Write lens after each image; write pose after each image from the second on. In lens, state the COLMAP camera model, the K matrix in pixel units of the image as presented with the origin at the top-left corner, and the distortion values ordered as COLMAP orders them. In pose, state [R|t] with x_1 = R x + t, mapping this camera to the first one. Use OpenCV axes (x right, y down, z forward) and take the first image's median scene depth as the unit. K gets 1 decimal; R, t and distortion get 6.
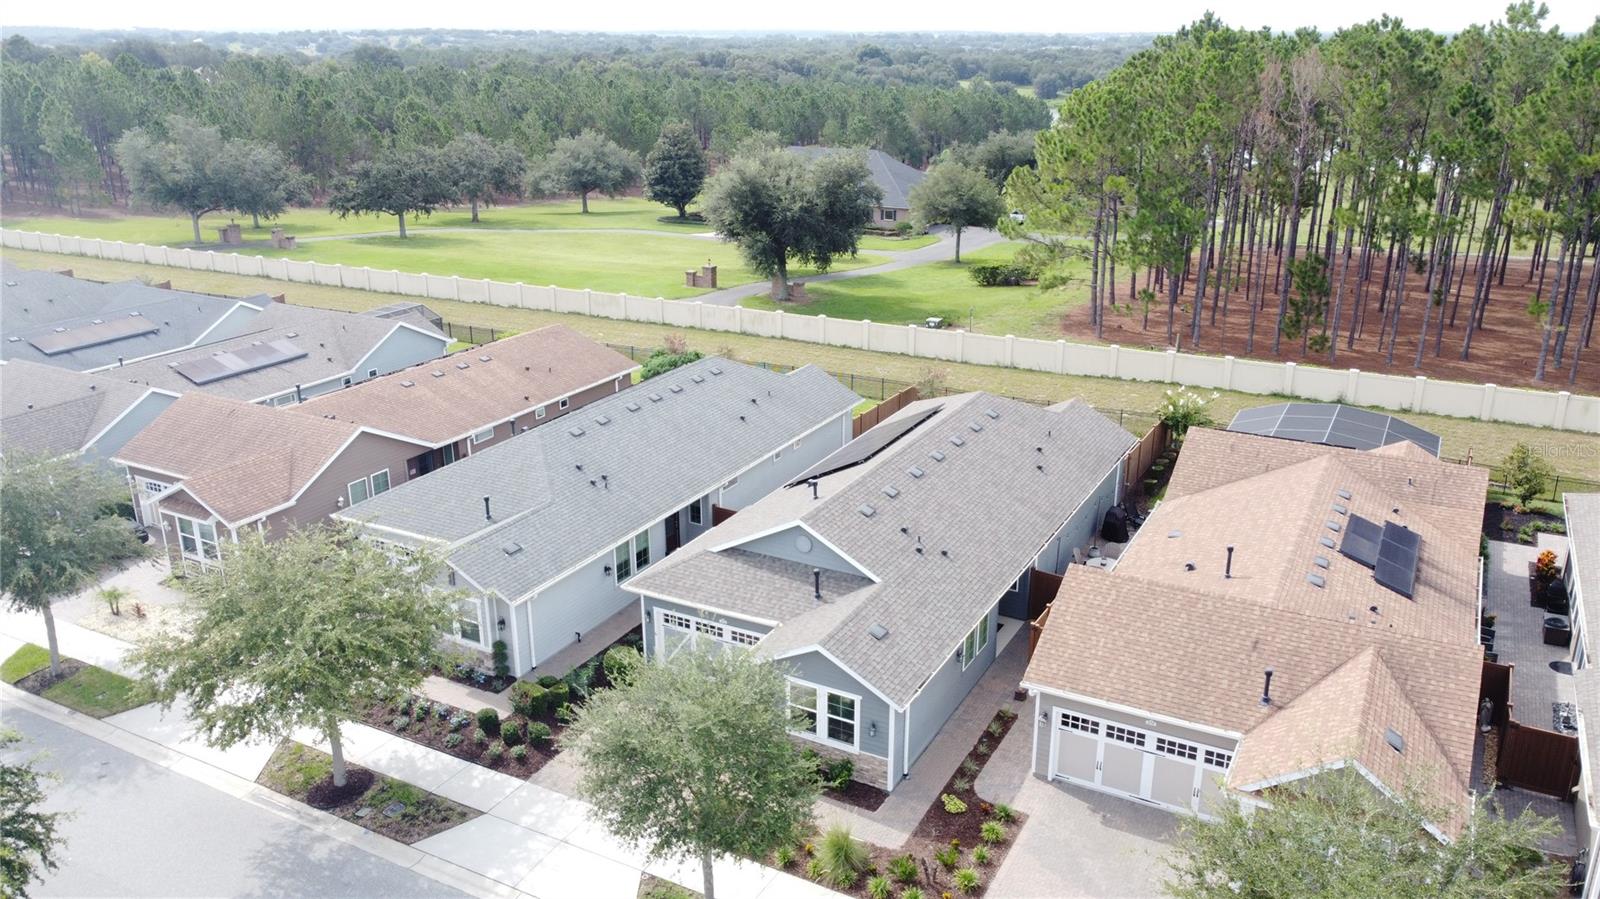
lens RADIAL K [[1206.4, 0, 800.0], [0, 1206.4, 449.5], [0, 0, 1]] dist [0.004591, -0.015329]
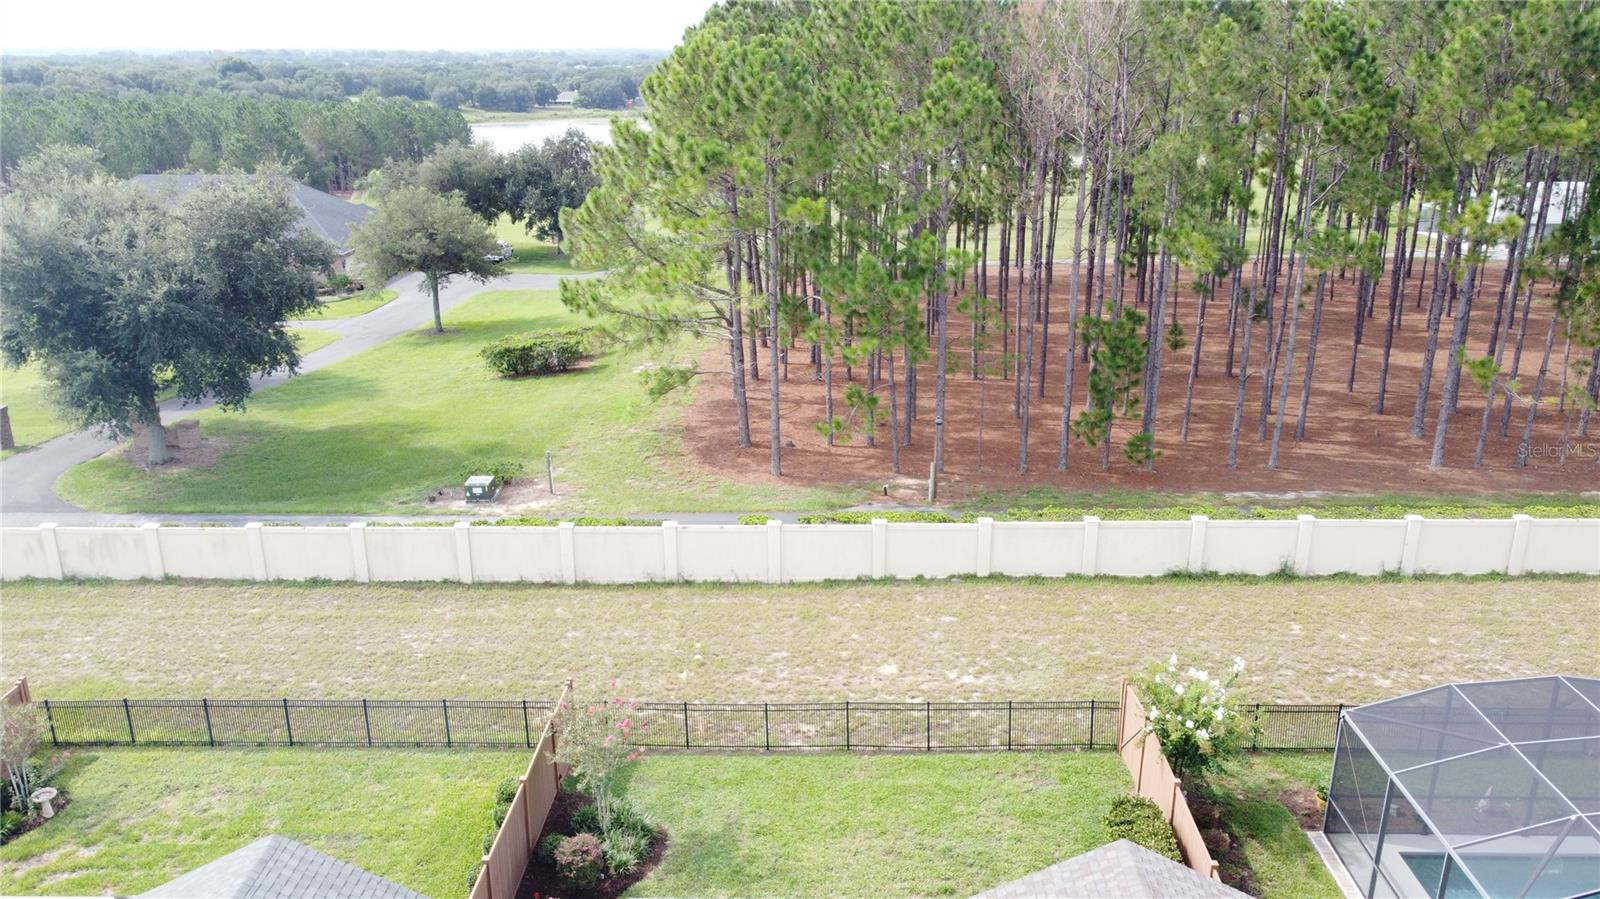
lens RADIAL K [[1206.4, 0, 800.0], [0, 1206.4, 449.5], [0, 0, 1]] dist [0.004591, -0.015329]
pose [[0.888012, -0.145498, 0.436193, 0.005683], [0.151150, 0.988267, 0.021936, -0.103166], [-0.434267, 0.046451, 0.899586, 0.422243]]
